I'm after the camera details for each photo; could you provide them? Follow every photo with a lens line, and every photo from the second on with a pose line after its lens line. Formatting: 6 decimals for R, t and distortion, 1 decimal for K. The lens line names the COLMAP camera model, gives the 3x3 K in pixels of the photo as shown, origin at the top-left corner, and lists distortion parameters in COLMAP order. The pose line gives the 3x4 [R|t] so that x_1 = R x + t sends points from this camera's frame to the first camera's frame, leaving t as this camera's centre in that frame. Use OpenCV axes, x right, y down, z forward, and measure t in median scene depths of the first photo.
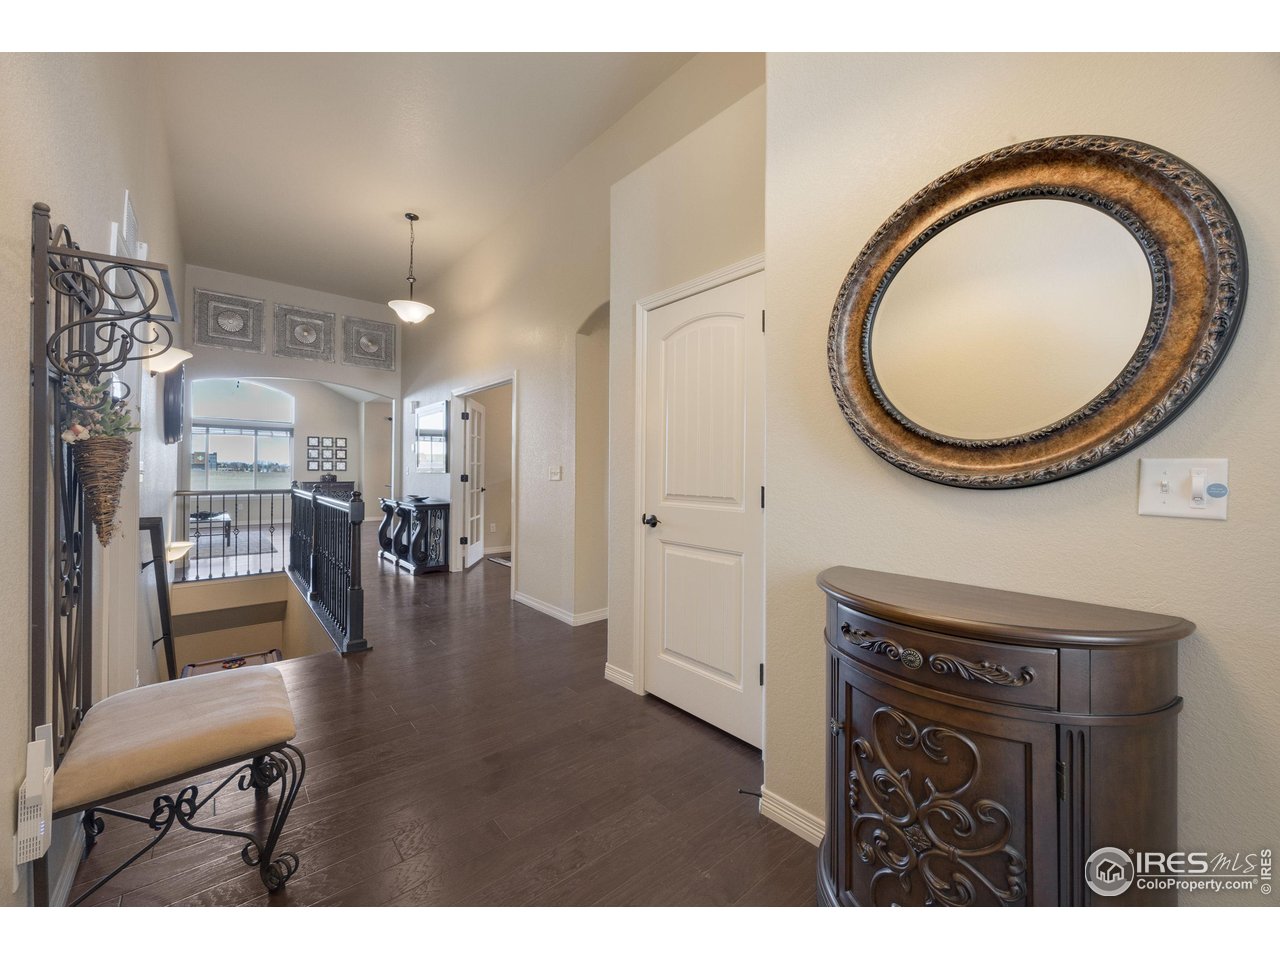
lens RADIAL K [[500.2, 0, 639.2], [0, 500.2, 473.3], [0, 0, 1]] dist [-0.000016, 0.000218]
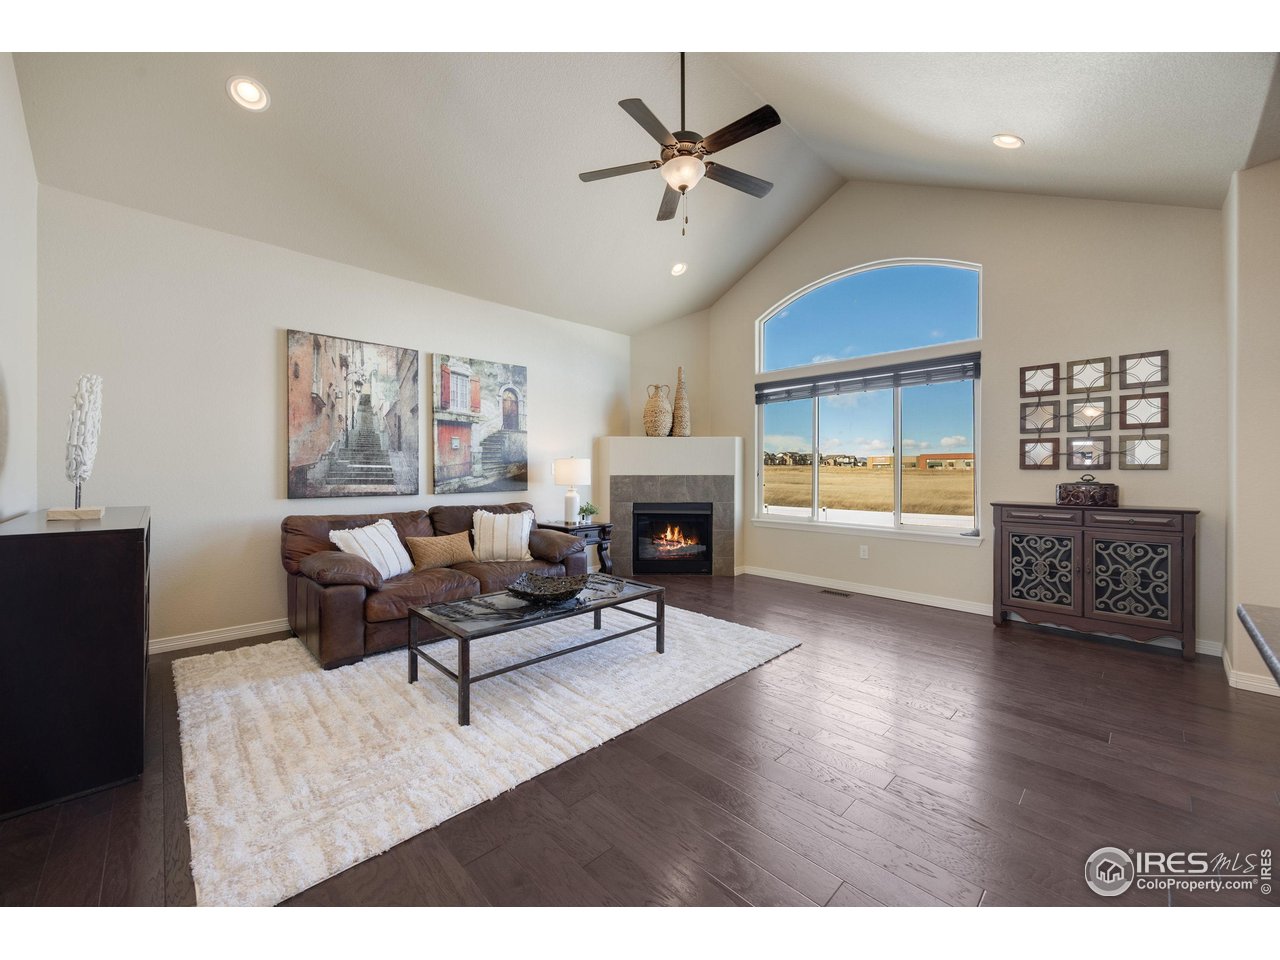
lens RADIAL K [[500.2, 0, 635.8], [0, 500.2, 471.5], [0, 0, 1]] dist [-0.000016, 0.000218]
pose [[0.053685, 0.004041, -0.998550, -0.332420], [0.003373, 0.999985, 0.004229, -0.005746], [0.998552, -0.003595, 0.053671, 0.706665]]
